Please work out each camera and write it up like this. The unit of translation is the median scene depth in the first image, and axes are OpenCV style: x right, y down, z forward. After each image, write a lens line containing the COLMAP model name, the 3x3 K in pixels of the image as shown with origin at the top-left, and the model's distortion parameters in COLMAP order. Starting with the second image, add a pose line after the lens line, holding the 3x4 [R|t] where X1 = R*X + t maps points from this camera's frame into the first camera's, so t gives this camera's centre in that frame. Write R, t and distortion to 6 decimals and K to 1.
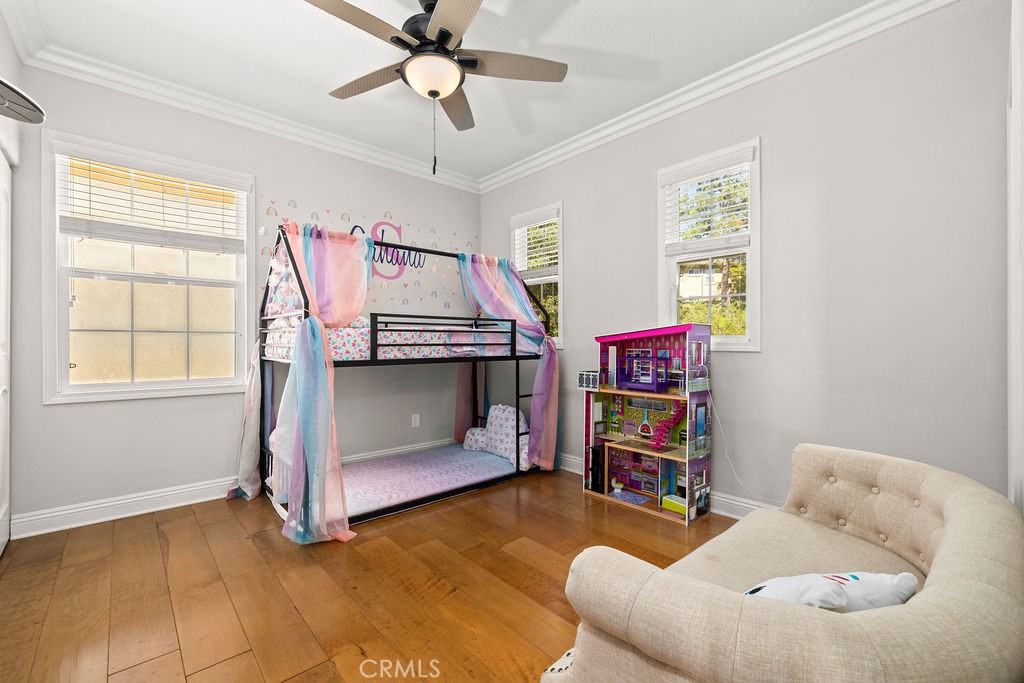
lens RADIAL K [[430.4, 0, 510.4], [0, 430.4, 344.4], [0, 0, 1]] dist [-0.010978, 0.001415]
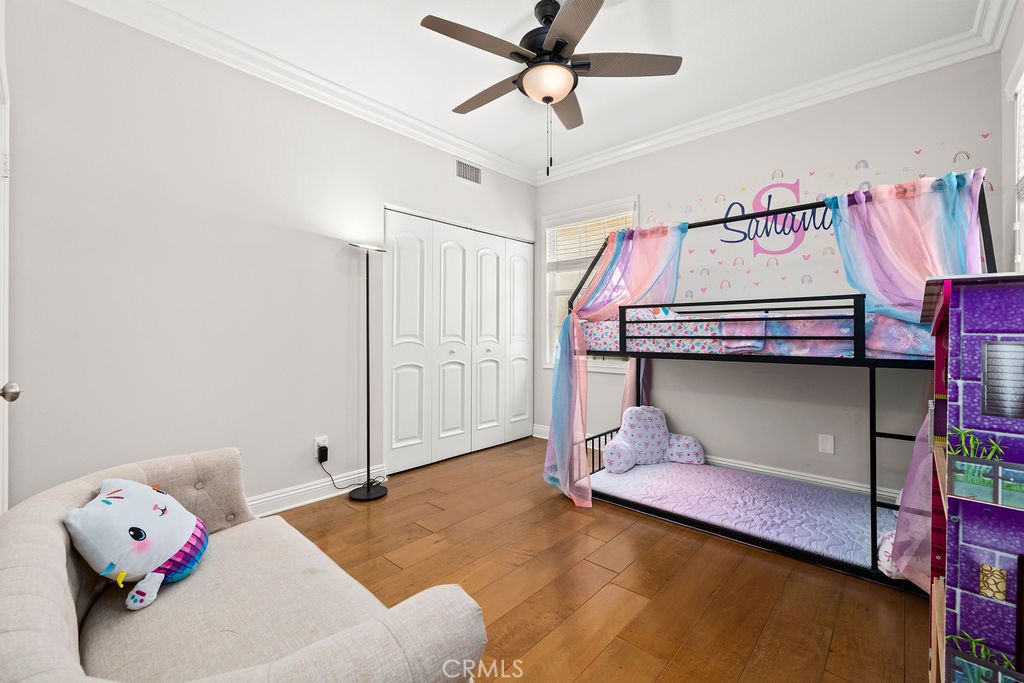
lens RADIAL K [[430.4, 0, 511.4], [0, 430.4, 336.3], [0, 0, 1]] dist [-0.010978, 0.001415]
pose [[0.093787, 0.007486, -0.995564, 0.596925], [-0.003717, 0.999967, 0.007169, -0.005745], [0.995585, 0.003028, 0.093812, 0.566229]]
